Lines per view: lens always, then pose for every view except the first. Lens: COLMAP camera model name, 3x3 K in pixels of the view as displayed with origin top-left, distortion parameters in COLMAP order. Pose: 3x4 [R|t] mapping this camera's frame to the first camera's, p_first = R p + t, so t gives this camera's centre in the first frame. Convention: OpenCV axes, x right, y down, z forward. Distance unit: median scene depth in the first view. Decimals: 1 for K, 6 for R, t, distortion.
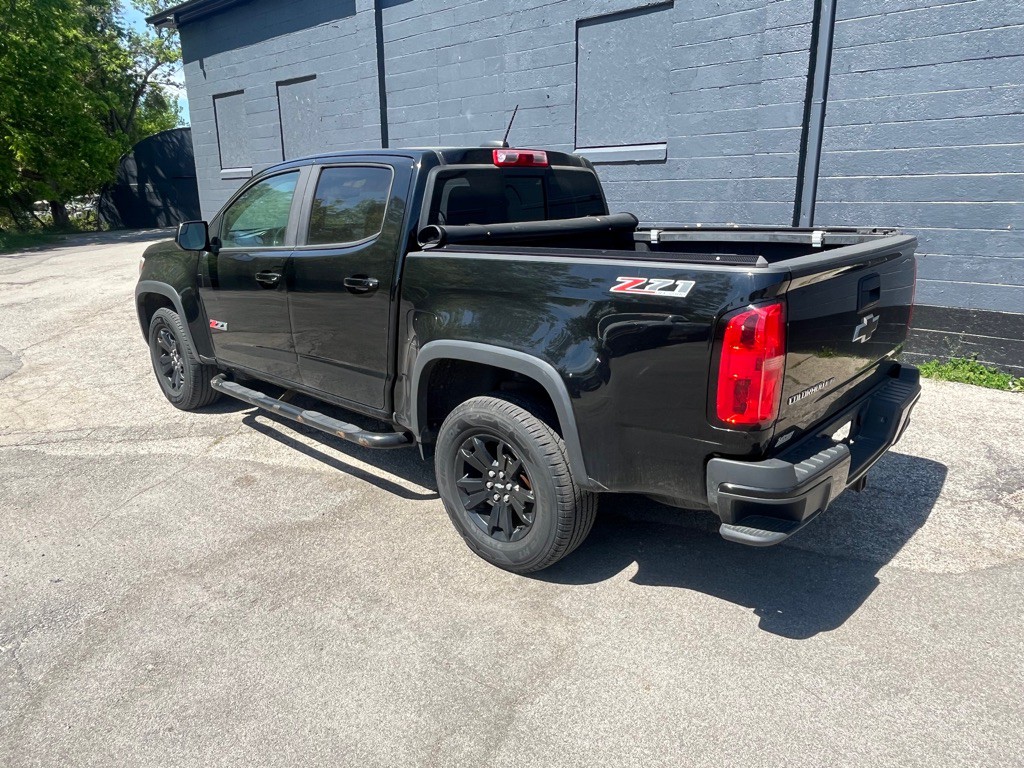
lens RADIAL K [[689.2, 0, 512.3], [0, 689.2, 379.4], [0, 0, 1]] dist [0.000600, -0.005933]
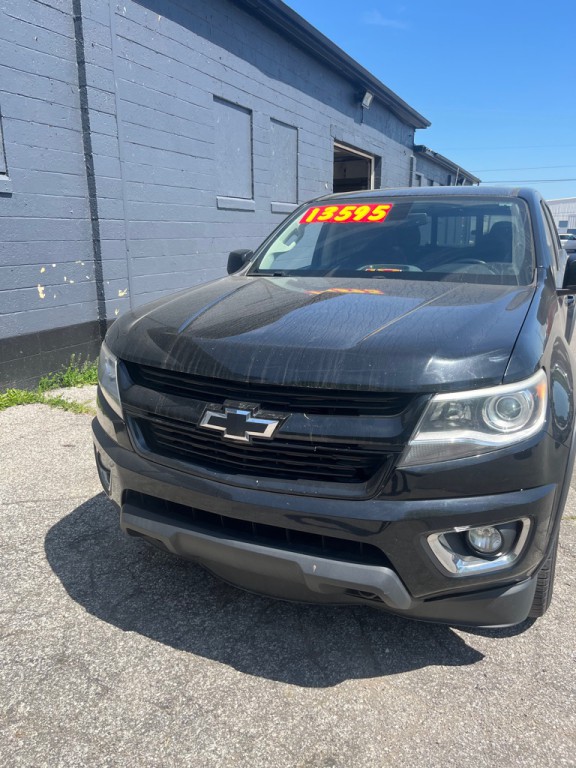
lens RADIAL K [[582.9, 0, 281.8], [0, 582.9, 381.3], [0, 0, 1]] dist [0.065439, -0.094192]
pose [[-0.293434, -0.224253, 0.929304, -0.619574], [0.260178, 0.916669, 0.303357, -0.240021], [-0.919893, 0.330800, -0.210636, 0.926502]]
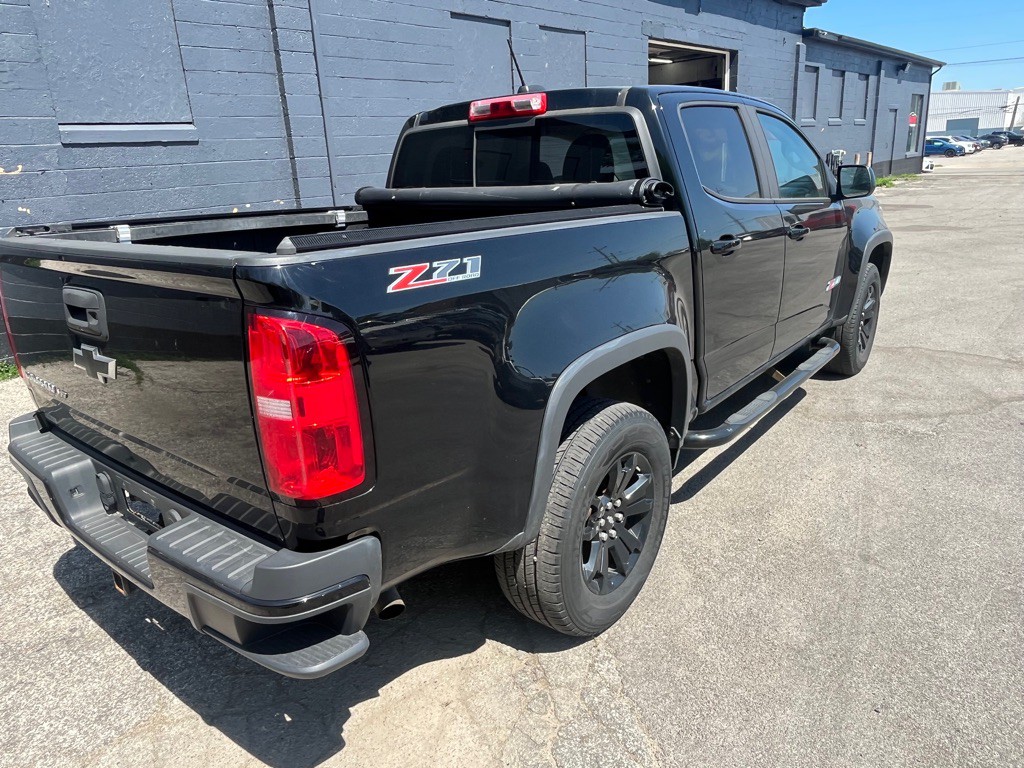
lens RADIAL K [[689.2, 0, 503.9], [0, 689.2, 370.0], [0, 0, 1]] dist [0.000600, -0.005933]
pose [[0.000830, -0.286272, 0.958148, -0.771387], [0.318381, 0.908365, 0.271123, -0.157623], [-0.947962, 0.304831, 0.091898, 0.616457]]
